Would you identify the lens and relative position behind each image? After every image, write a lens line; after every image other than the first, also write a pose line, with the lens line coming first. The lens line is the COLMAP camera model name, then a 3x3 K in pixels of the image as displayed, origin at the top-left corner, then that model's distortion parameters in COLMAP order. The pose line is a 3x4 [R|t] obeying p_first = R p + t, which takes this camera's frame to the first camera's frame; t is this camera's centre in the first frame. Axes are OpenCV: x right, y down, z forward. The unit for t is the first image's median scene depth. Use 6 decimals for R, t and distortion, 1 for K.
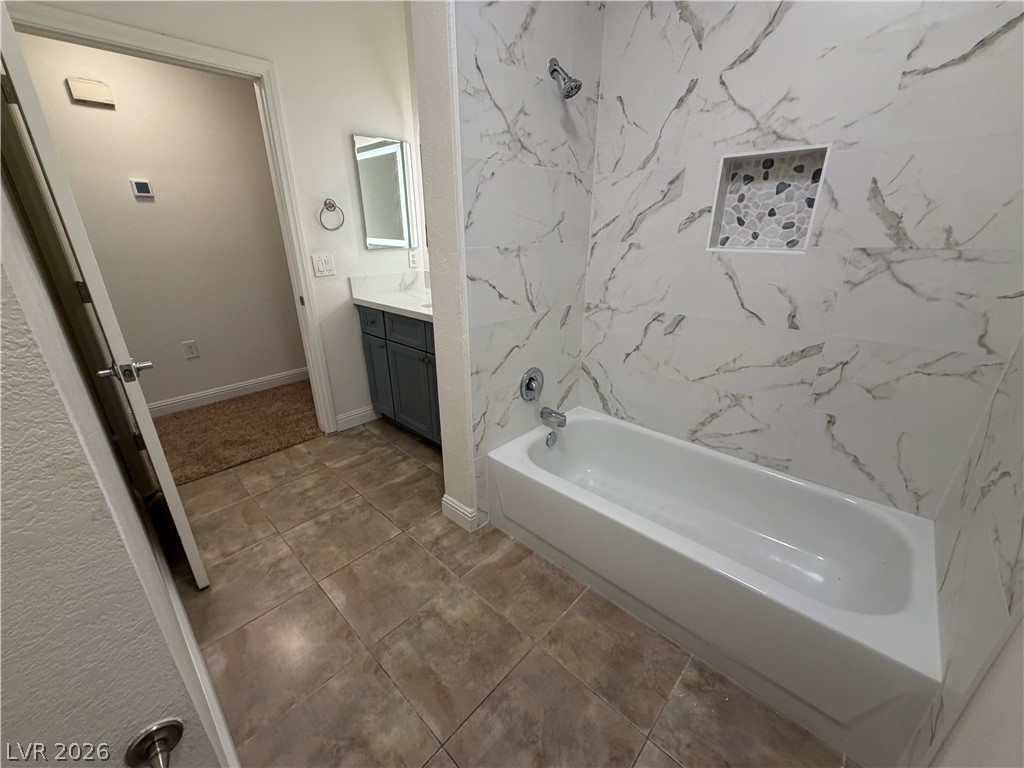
lens RADIAL K [[407.5, 0, 509.3], [0, 407.5, 384.6], [0, 0, 1]] dist [-0.000328, 0.000269]
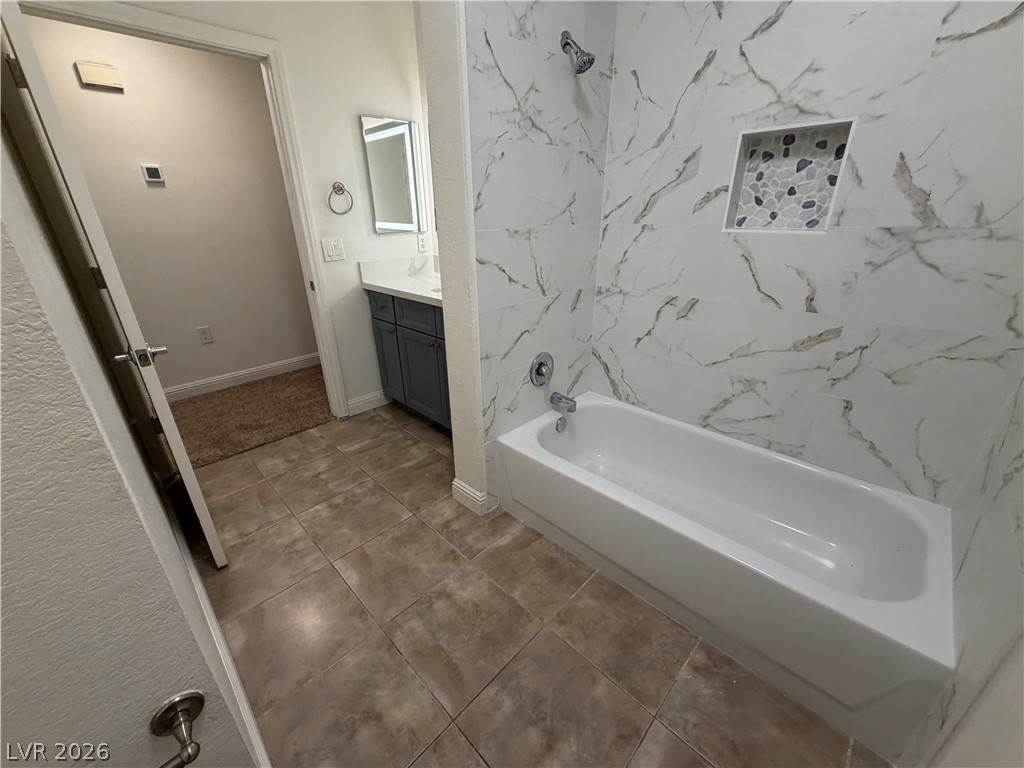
lens RADIAL K [[407.5, 0, 509.3], [0, 407.5, 384.6], [0, 0, 1]] dist [-0.000328, 0.000269]
pose [[0.999719, 0.001383, -0.023671, -0.000468], [-0.000541, 0.999369, 0.035519, 0.001568], [0.023705, -0.035496, 0.999089, 0.004096]]
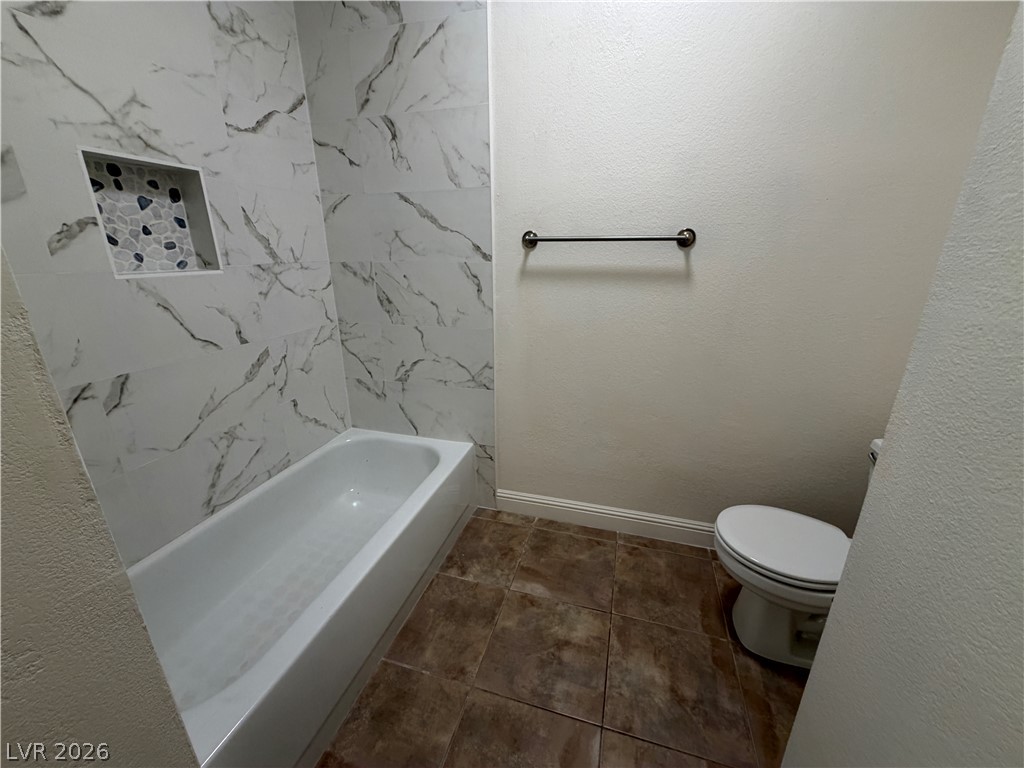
lens RADIAL K [[407.5, 0, 509.3], [0, 407.5, 384.6], [0, 0, 1]] dist [-0.000328, 0.000269]
pose [[-0.443777, -0.274689, 0.853000, -0.524902], [0.331584, 0.833972, 0.441069, -0.288465], [-0.832535, 0.478577, -0.279015, 0.789406]]
